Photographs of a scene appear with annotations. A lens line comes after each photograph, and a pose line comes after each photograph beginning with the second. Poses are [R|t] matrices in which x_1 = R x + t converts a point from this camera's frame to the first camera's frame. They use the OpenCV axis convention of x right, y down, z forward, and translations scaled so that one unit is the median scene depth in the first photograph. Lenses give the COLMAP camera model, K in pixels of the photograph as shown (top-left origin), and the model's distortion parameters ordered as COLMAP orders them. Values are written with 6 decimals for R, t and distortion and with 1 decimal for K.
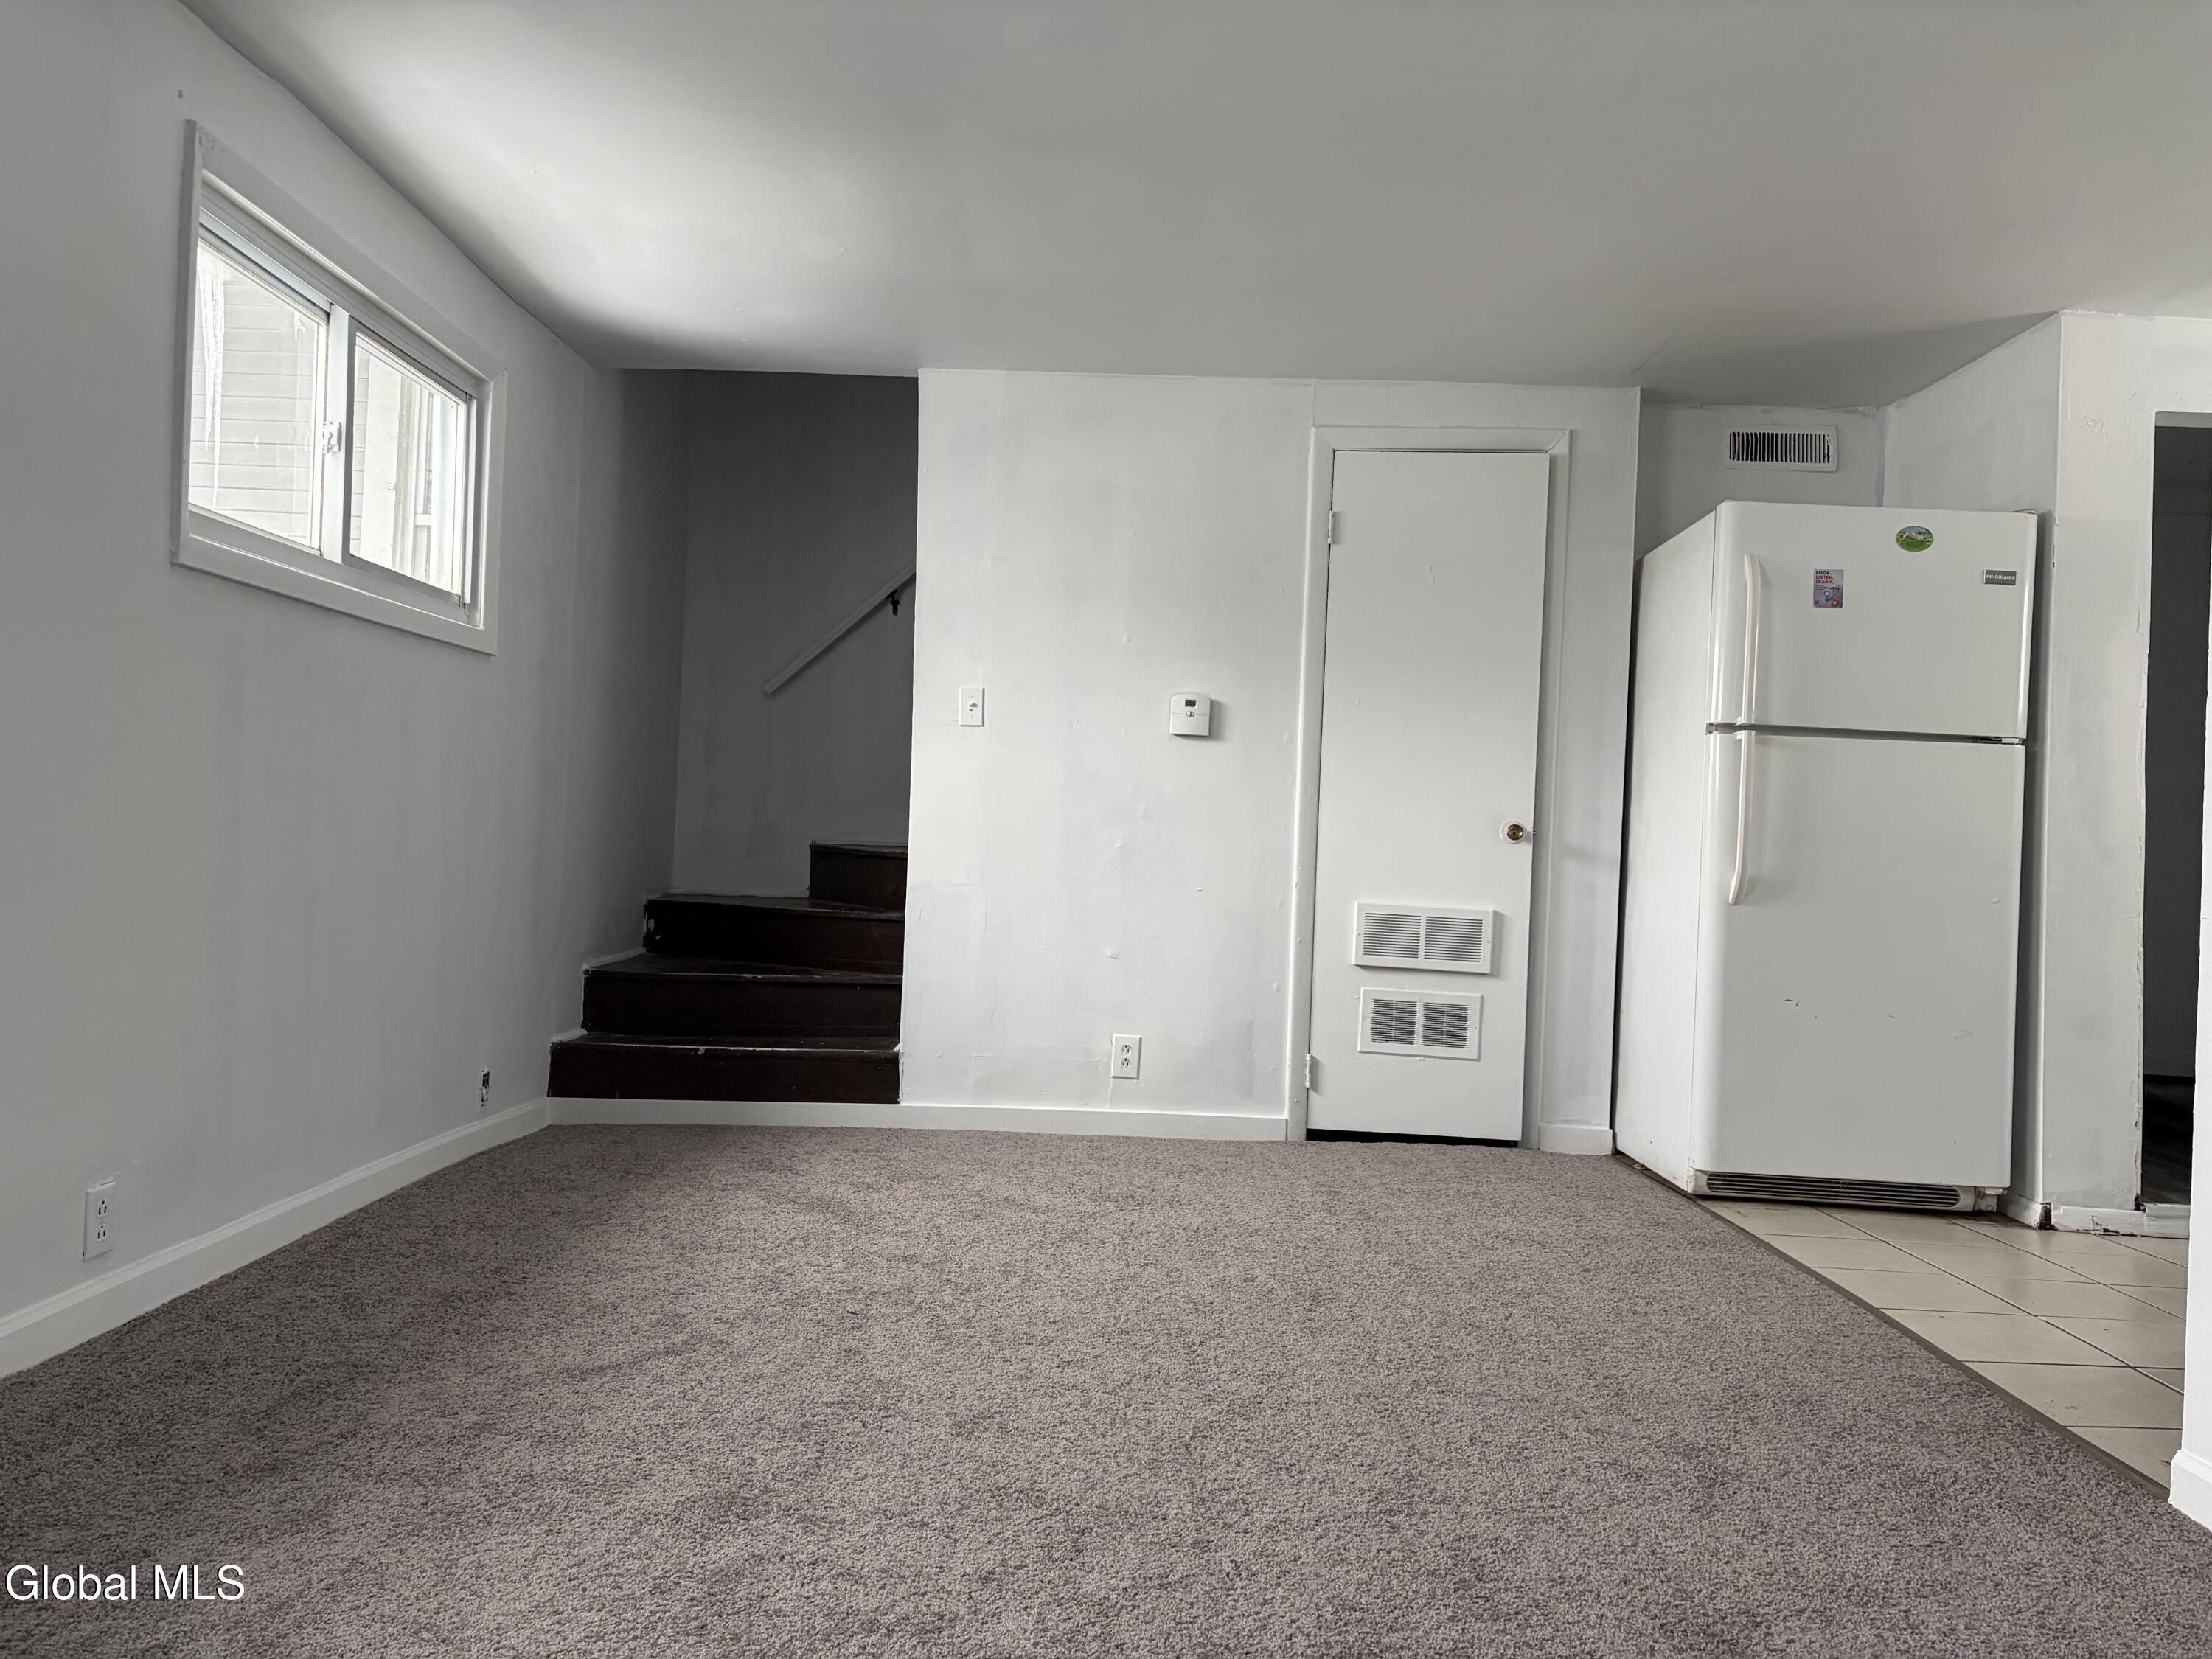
lens RADIAL K [[1650.6, 0, 1140.5], [0, 1650.6, 832.7], [0, 0, 1]] dist [0.118959, -0.157557]
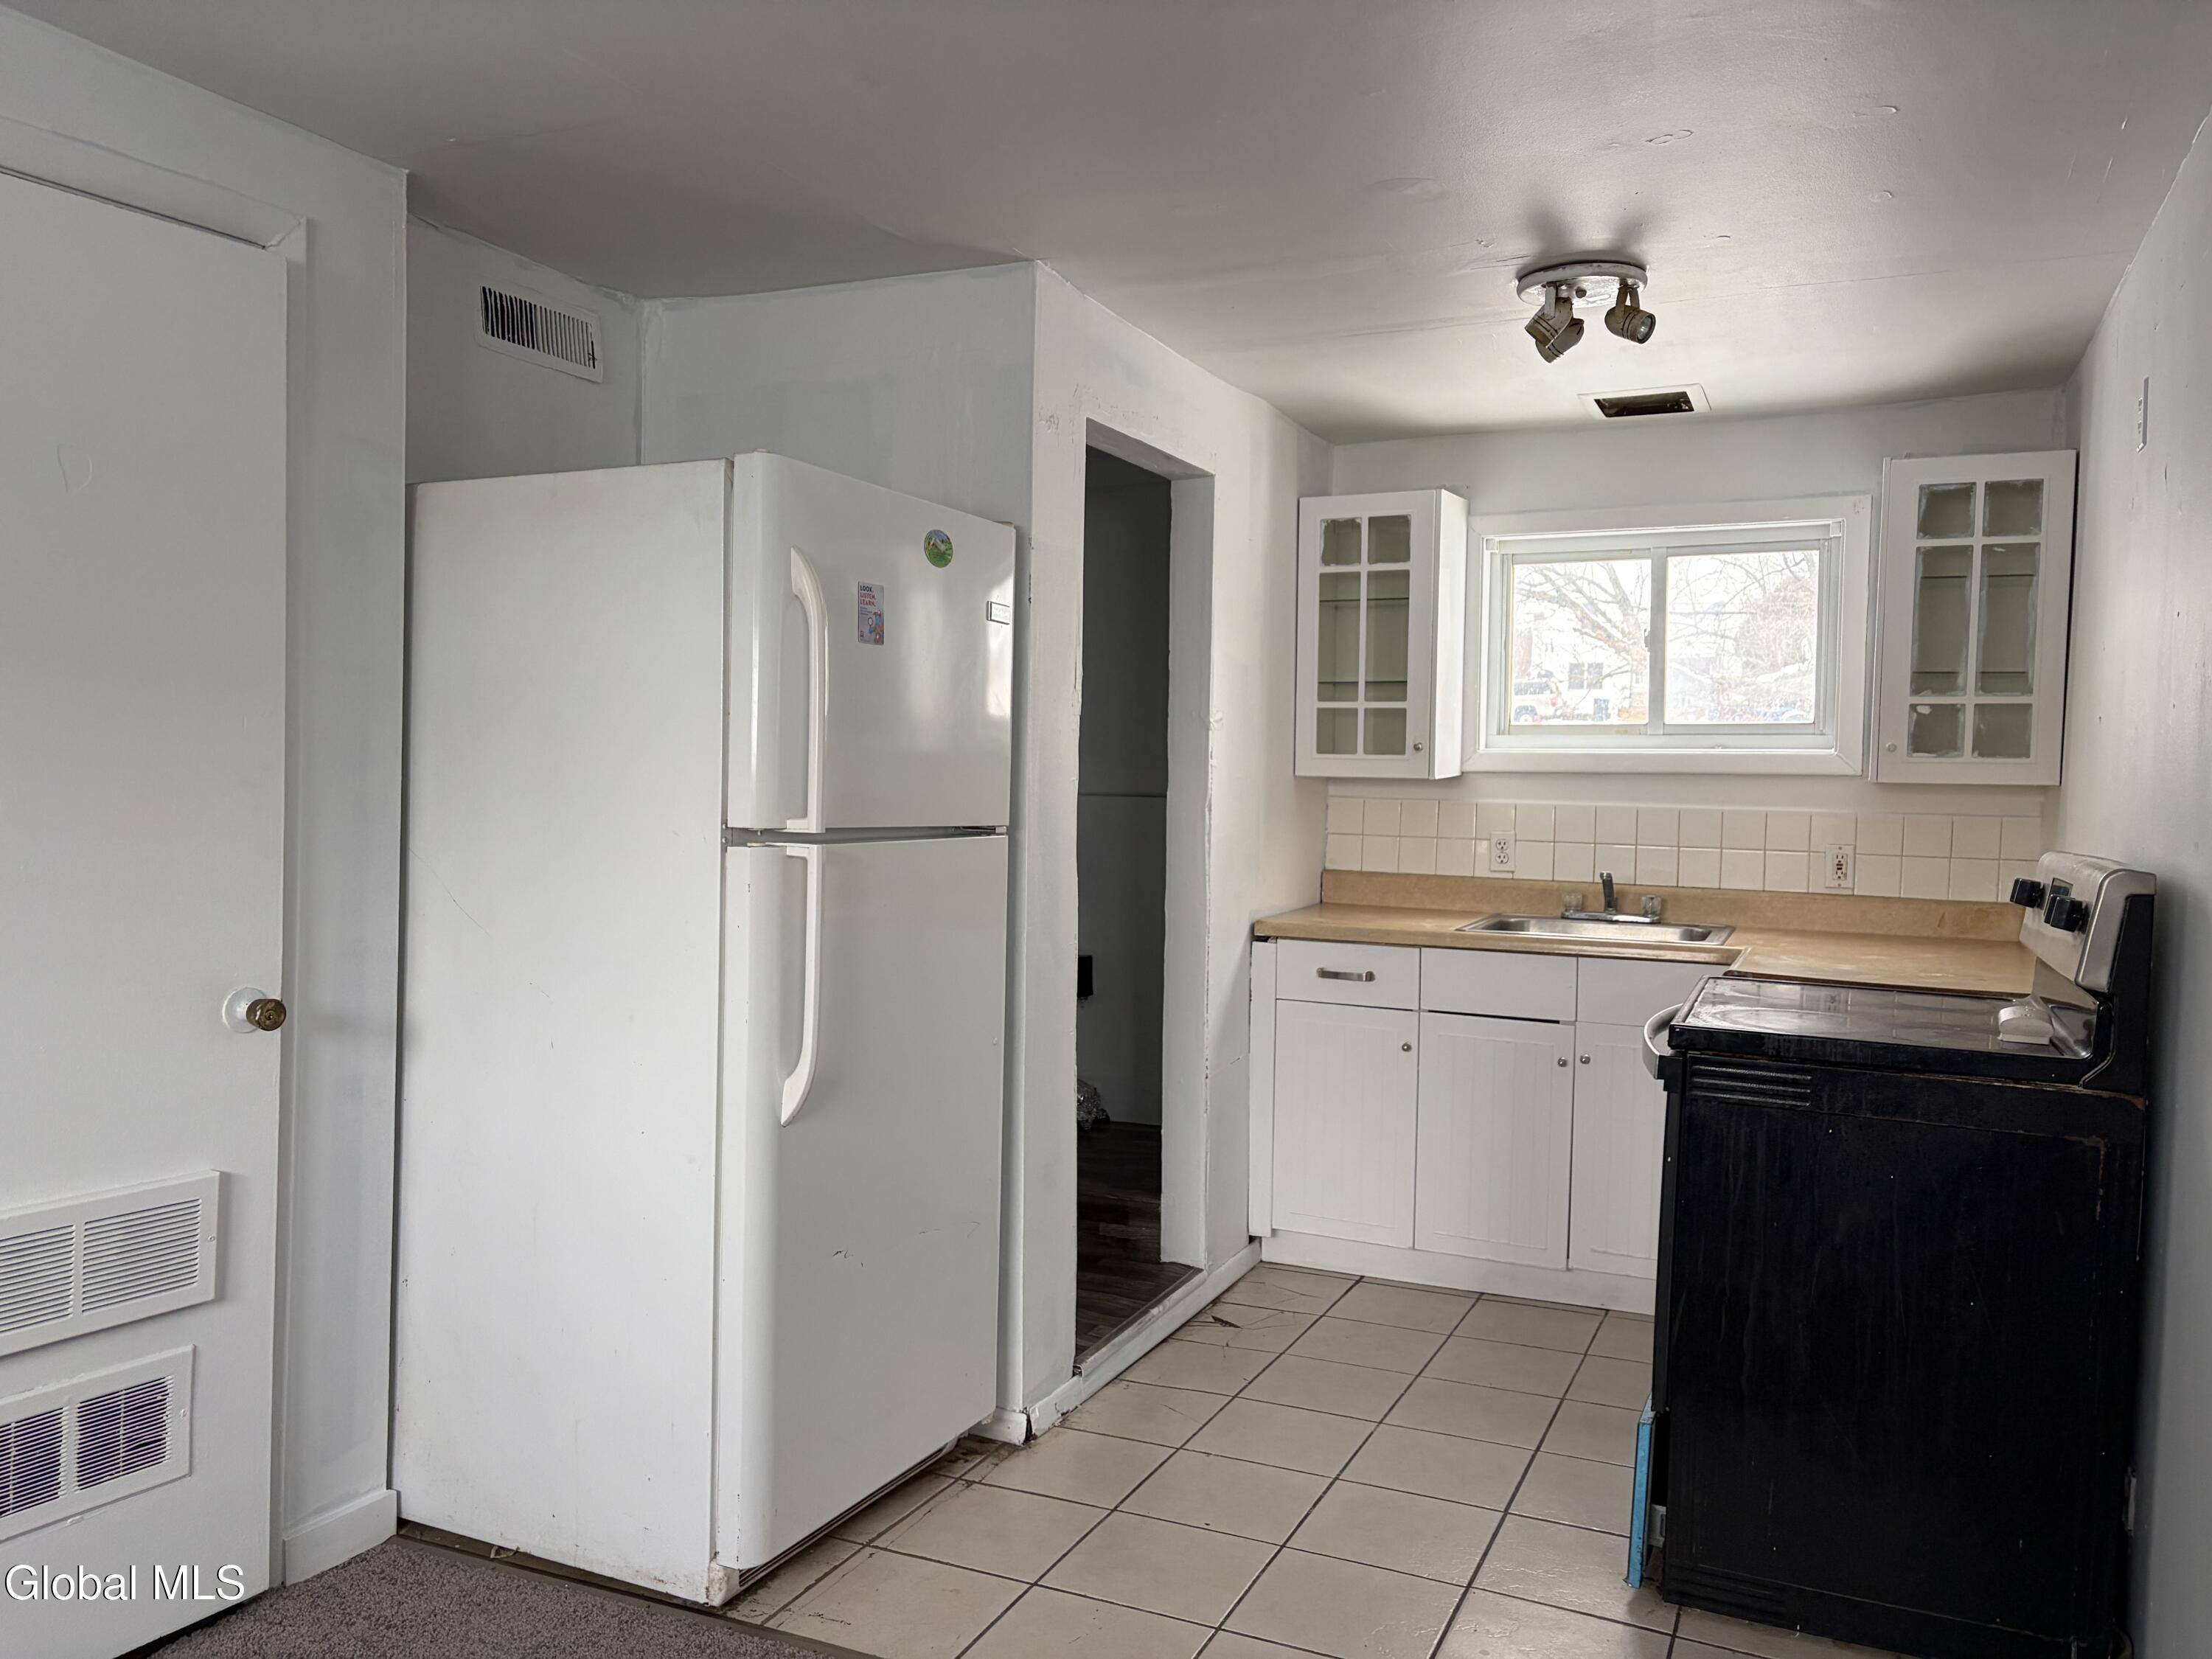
lens RADIAL K [[1662.6, 0, 1106.0], [0, 1662.6, 829.5], [0, 0, 1]] dist [0.056693, -0.085762]
pose [[0.420216, -0.066531, 0.904982, -0.121177], [-0.018345, 0.996482, 0.081776, -0.100875], [-0.907239, -0.050965, 0.417517, 0.556931]]
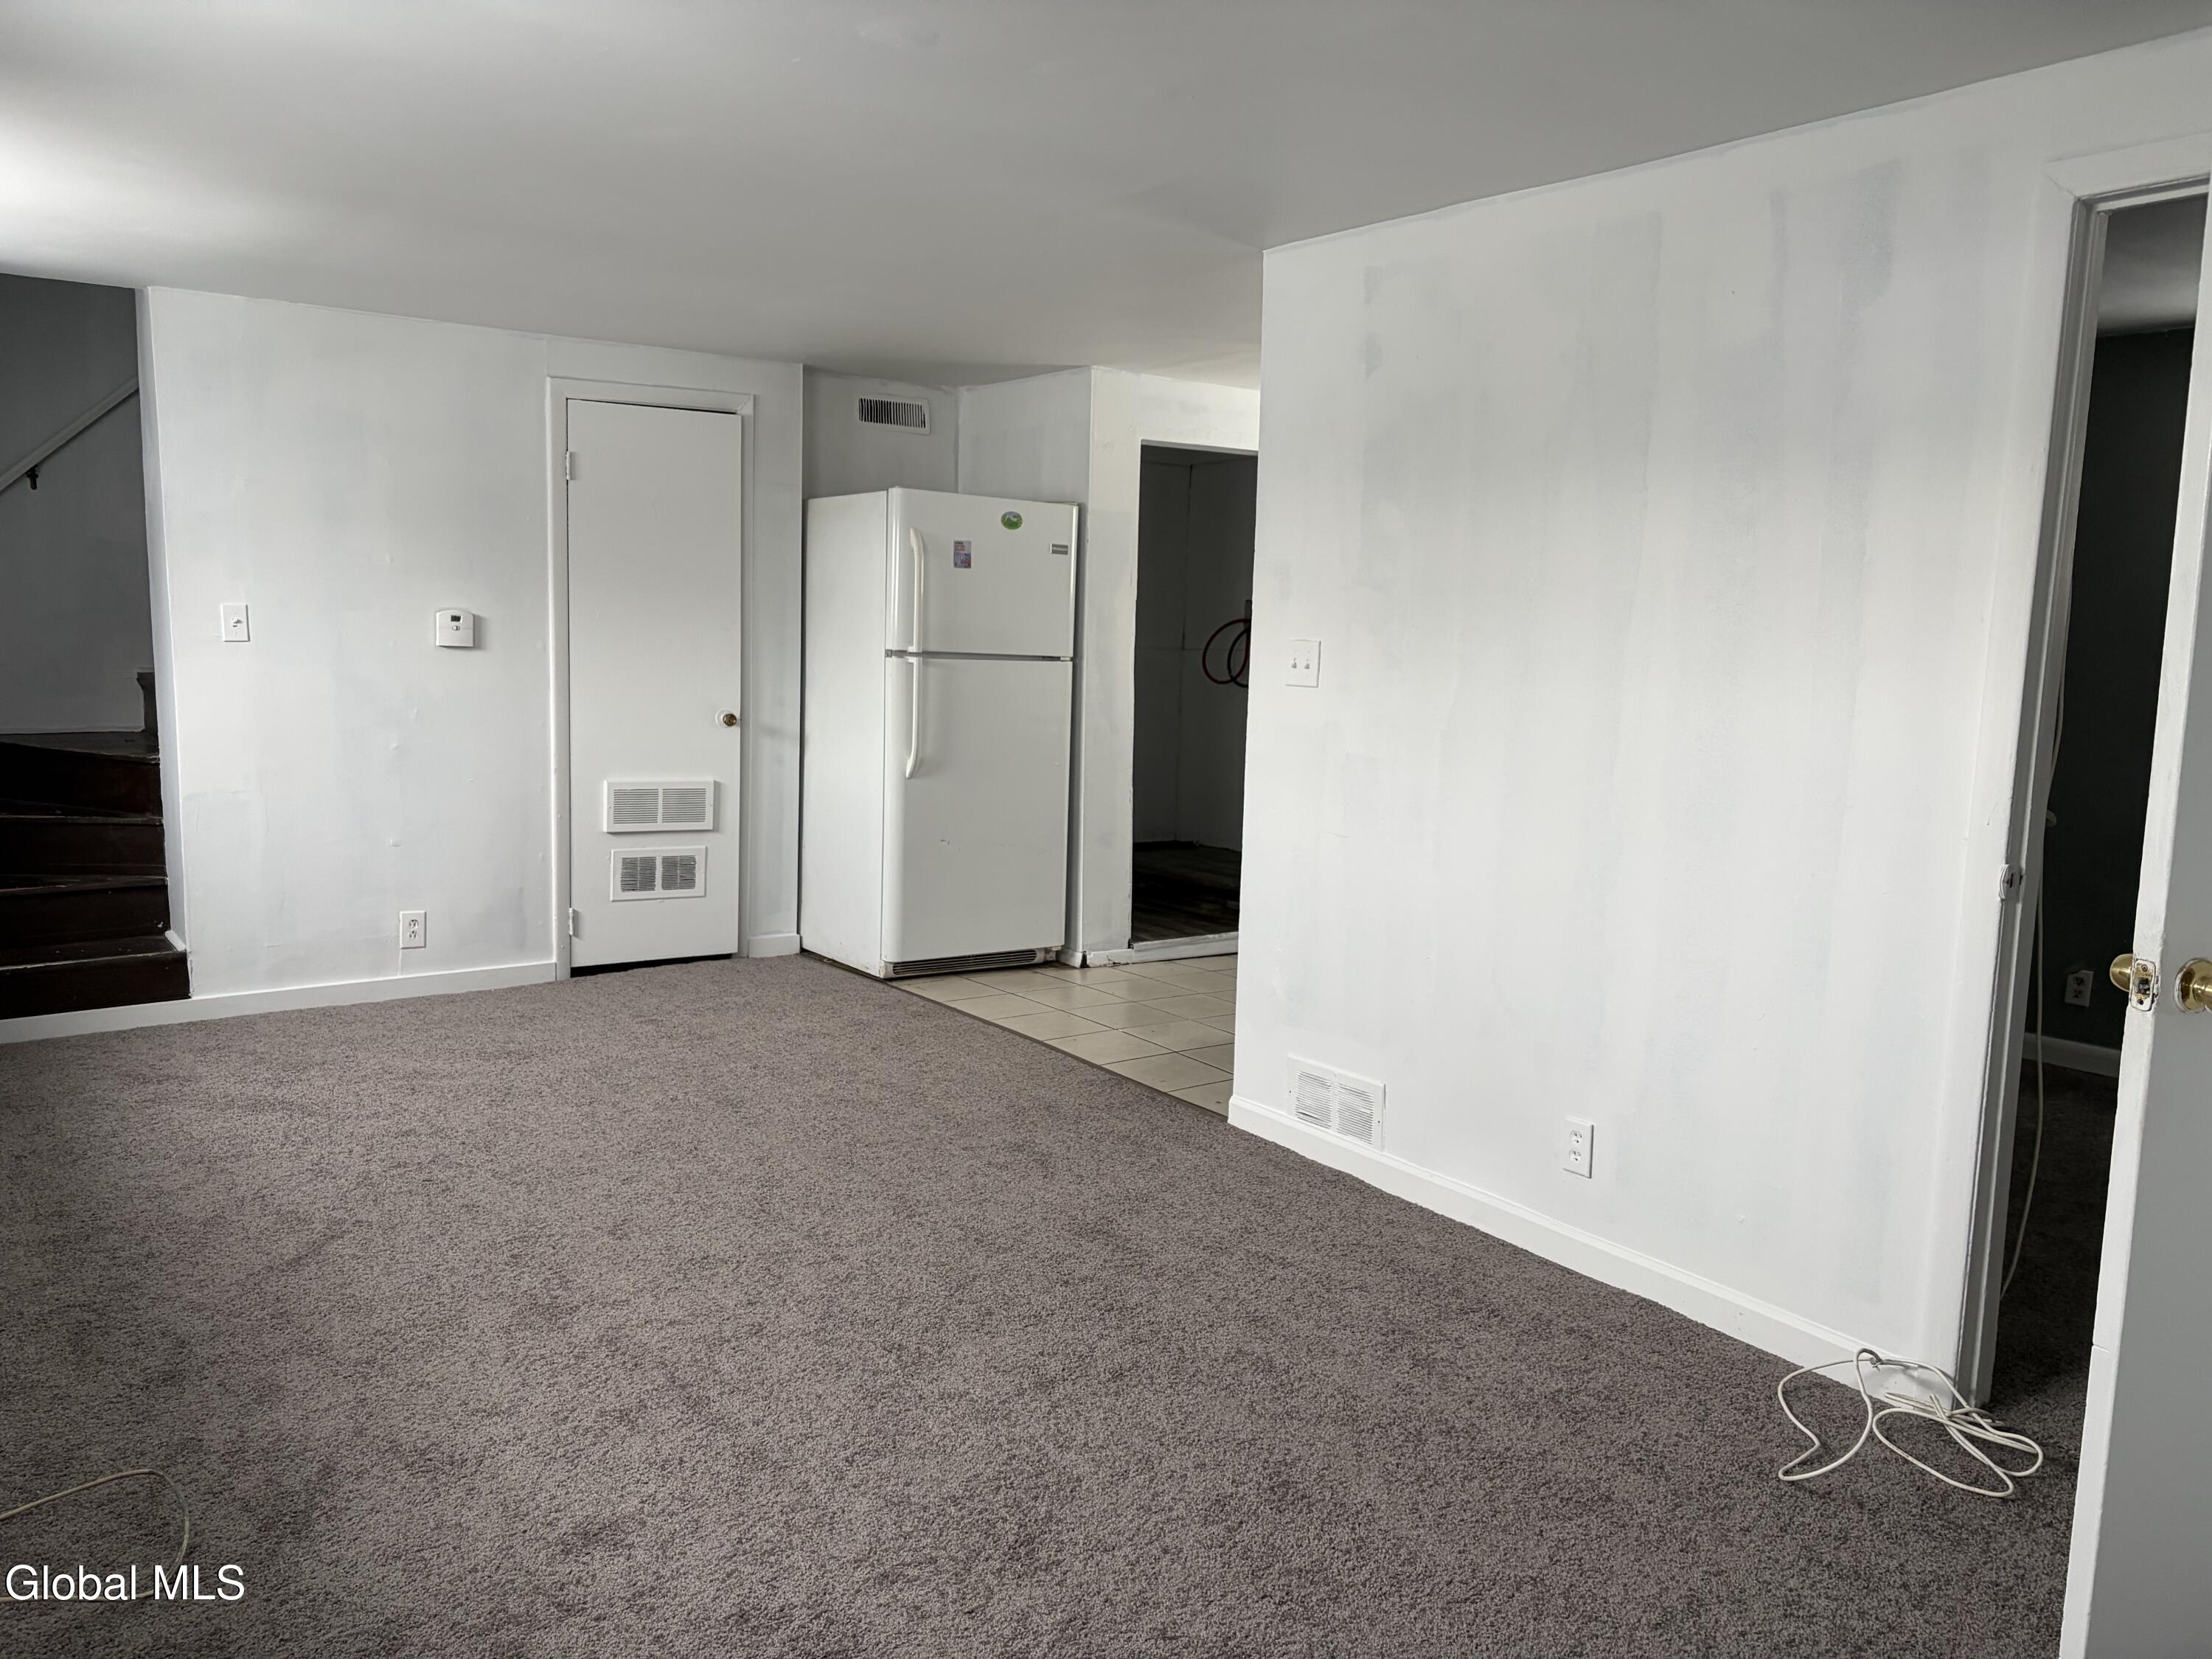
lens RADIAL K [[1654.8, 0, 1106.0], [0, 1654.8, 829.5], [0, 0, 1]] dist [0.050674, -0.052269]
pose [[0.803466, -0.090043, 0.588502, -0.298814], [-0.005025, 0.987436, 0.157942, -0.118884], [-0.595330, -0.129858, 0.792918, -0.195127]]
